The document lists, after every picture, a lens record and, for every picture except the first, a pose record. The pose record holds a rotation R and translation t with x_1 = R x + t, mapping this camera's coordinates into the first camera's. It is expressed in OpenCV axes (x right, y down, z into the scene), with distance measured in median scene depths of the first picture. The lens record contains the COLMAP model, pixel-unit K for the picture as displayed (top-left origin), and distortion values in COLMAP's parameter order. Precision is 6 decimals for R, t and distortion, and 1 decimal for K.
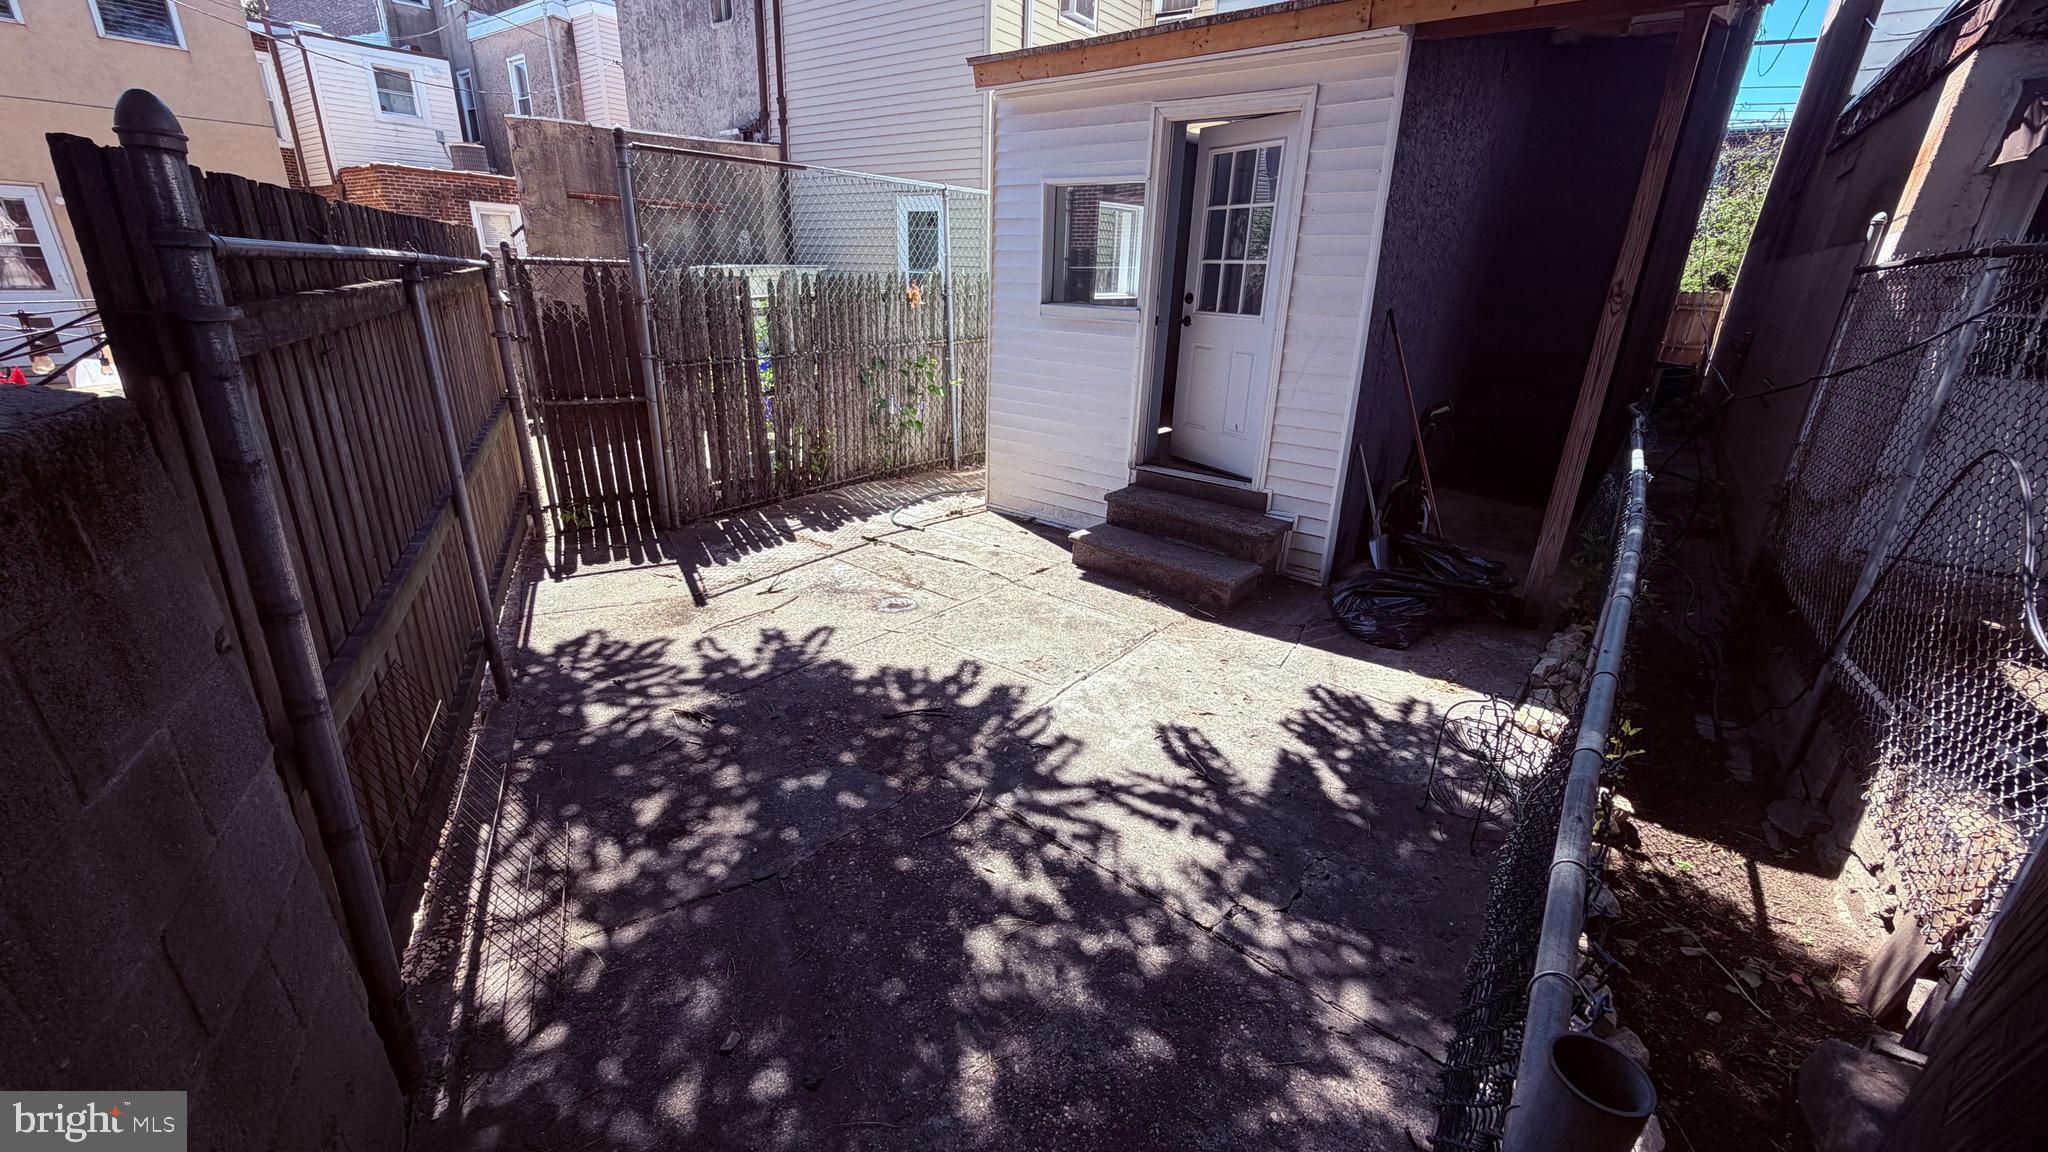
lens RADIAL K [[827.5, 0, 1008.6], [0, 827.5, 556.8], [0, 0, 1]] dist [0.002087, -0.000431]
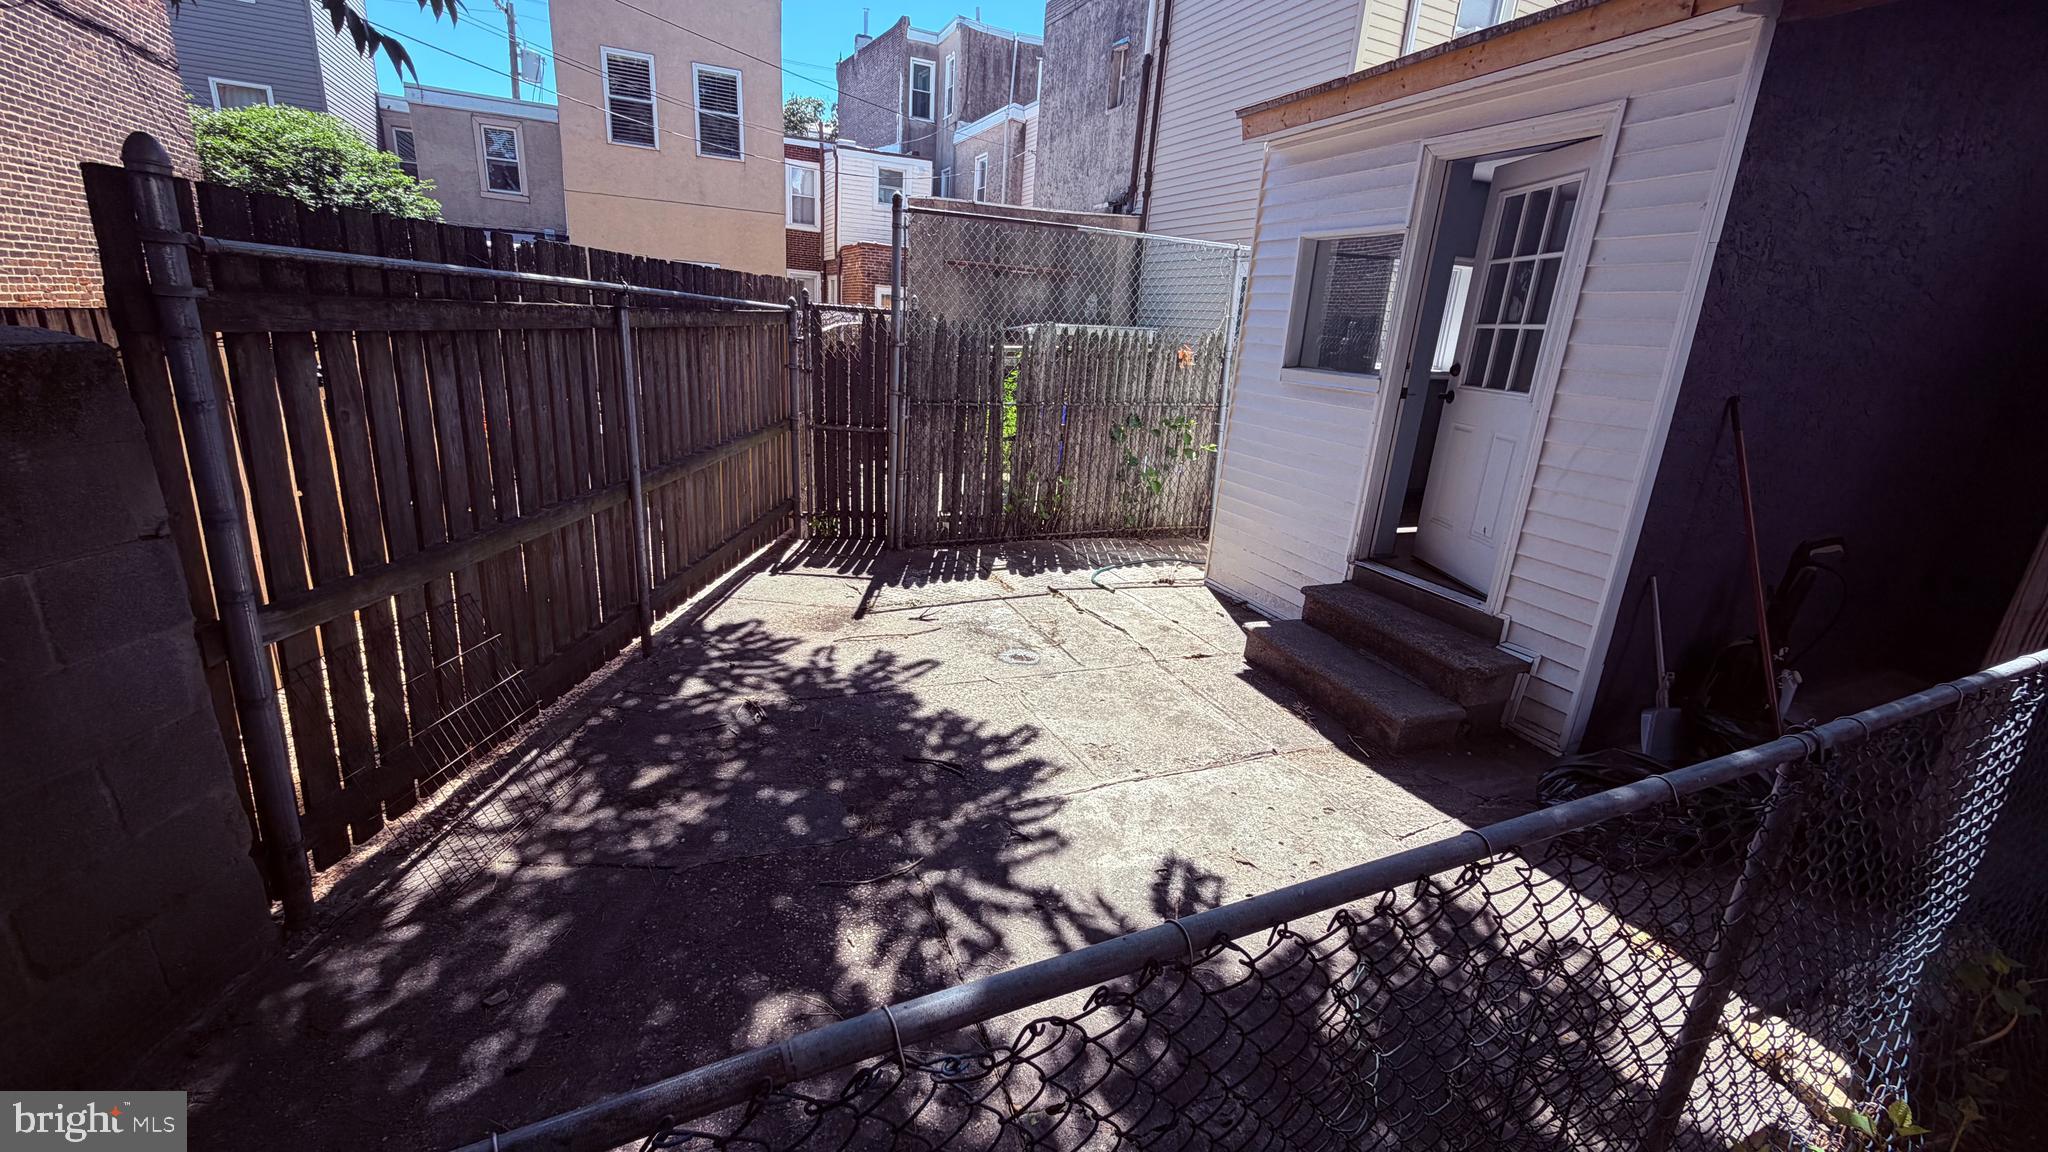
lens RADIAL K [[827.5, 0, 1180.6], [0, 827.5, 572.5], [0, 0, 1]] dist [0.002087, -0.000431]
pose [[0.880457, 0.154937, -0.448097, 0.440058], [-0.191390, 0.980819, -0.036923, -0.037958], [0.433781, 0.118271, 0.893222, 0.202030]]
